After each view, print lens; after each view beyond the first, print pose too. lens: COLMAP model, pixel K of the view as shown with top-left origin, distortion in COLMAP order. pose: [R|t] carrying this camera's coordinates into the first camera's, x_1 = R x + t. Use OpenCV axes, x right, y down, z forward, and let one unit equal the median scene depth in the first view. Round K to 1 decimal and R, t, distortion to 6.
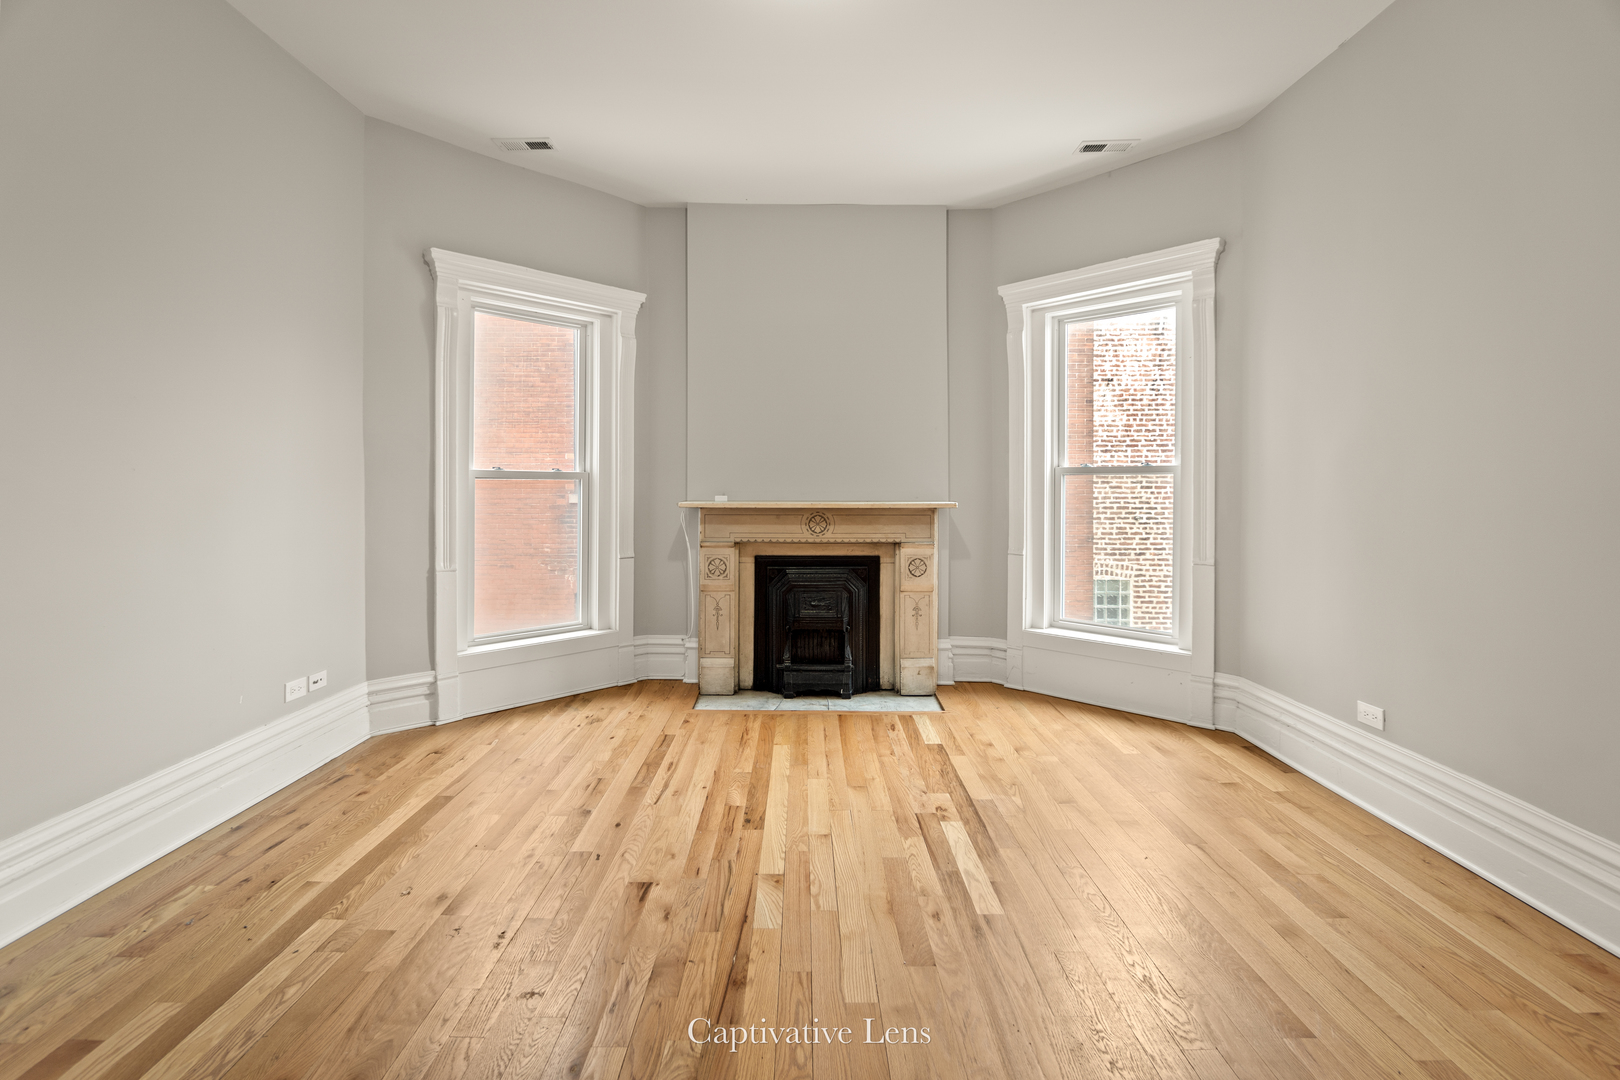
lens RADIAL K [[717.6, 0, 810.5], [0, 717.6, 490.3], [0, 0, 1]] dist [-0.001668, 0.000060]
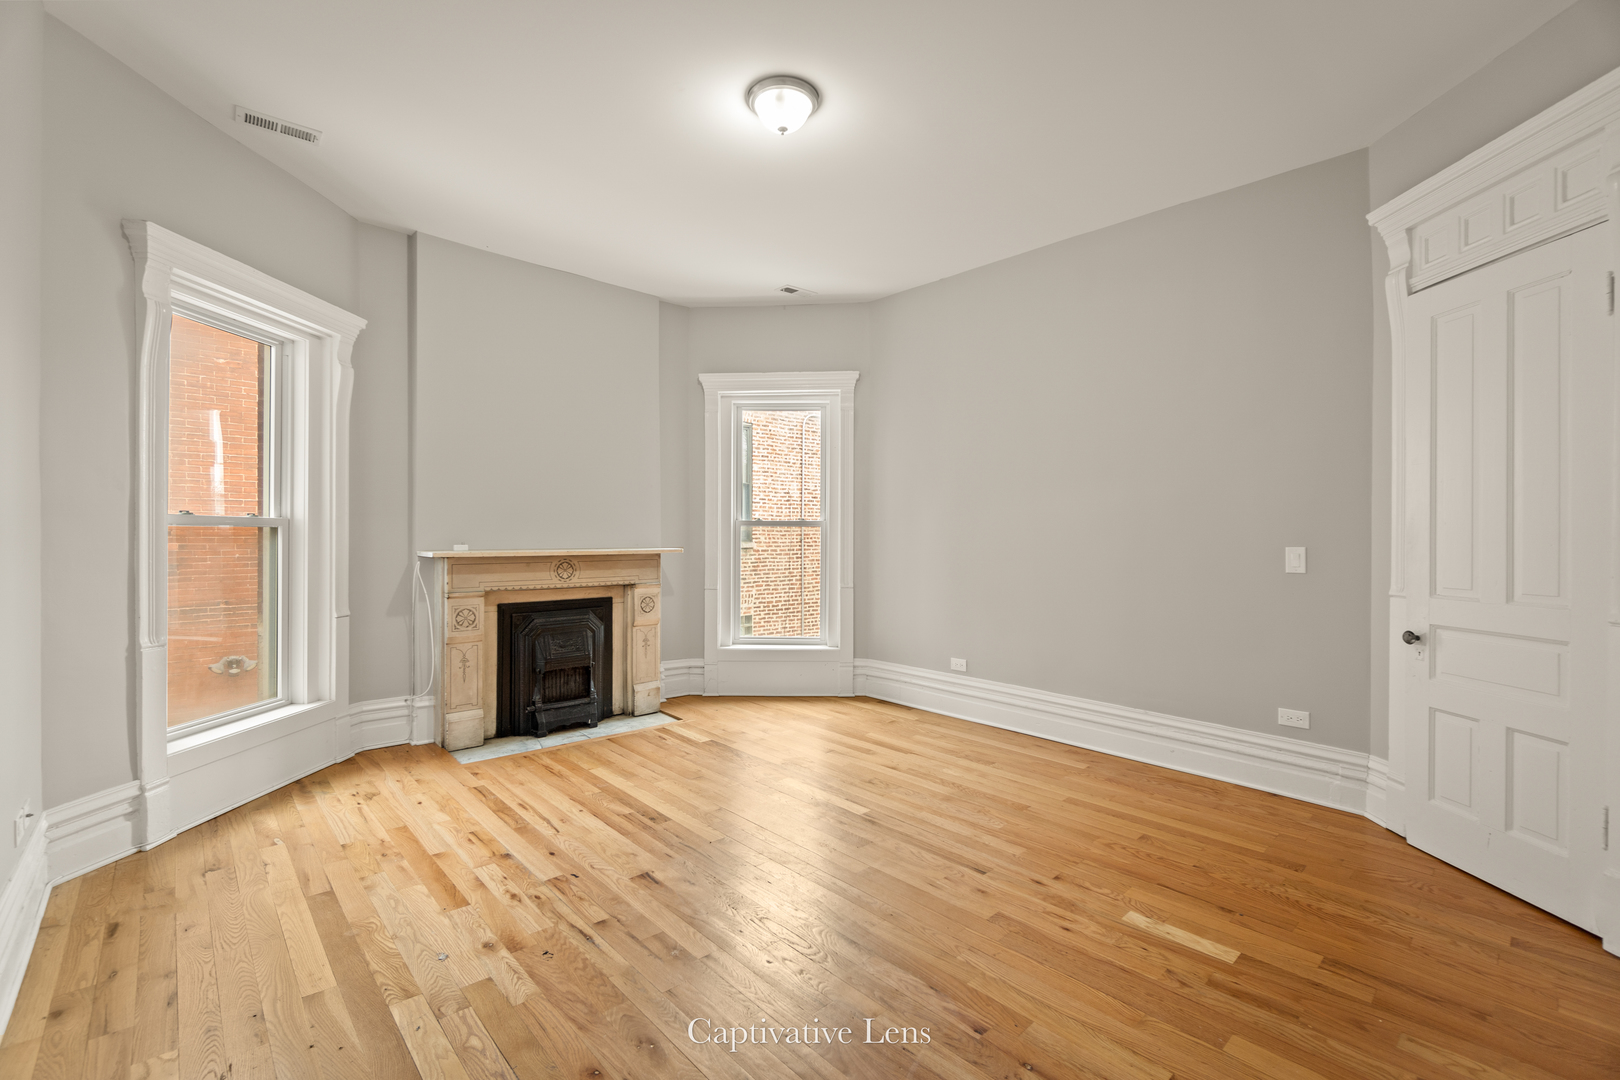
lens RADIAL K [[693.6, 0, 810.0], [0, 693.6, 540.0], [0, 0, 1]] dist [-0.001946, -0.000083]
pose [[0.737058, -0.004751, 0.675813, -0.421224], [0.001467, 0.999984, 0.005430, -0.003453], [-0.675828, -0.003010, 0.737053, -0.011708]]
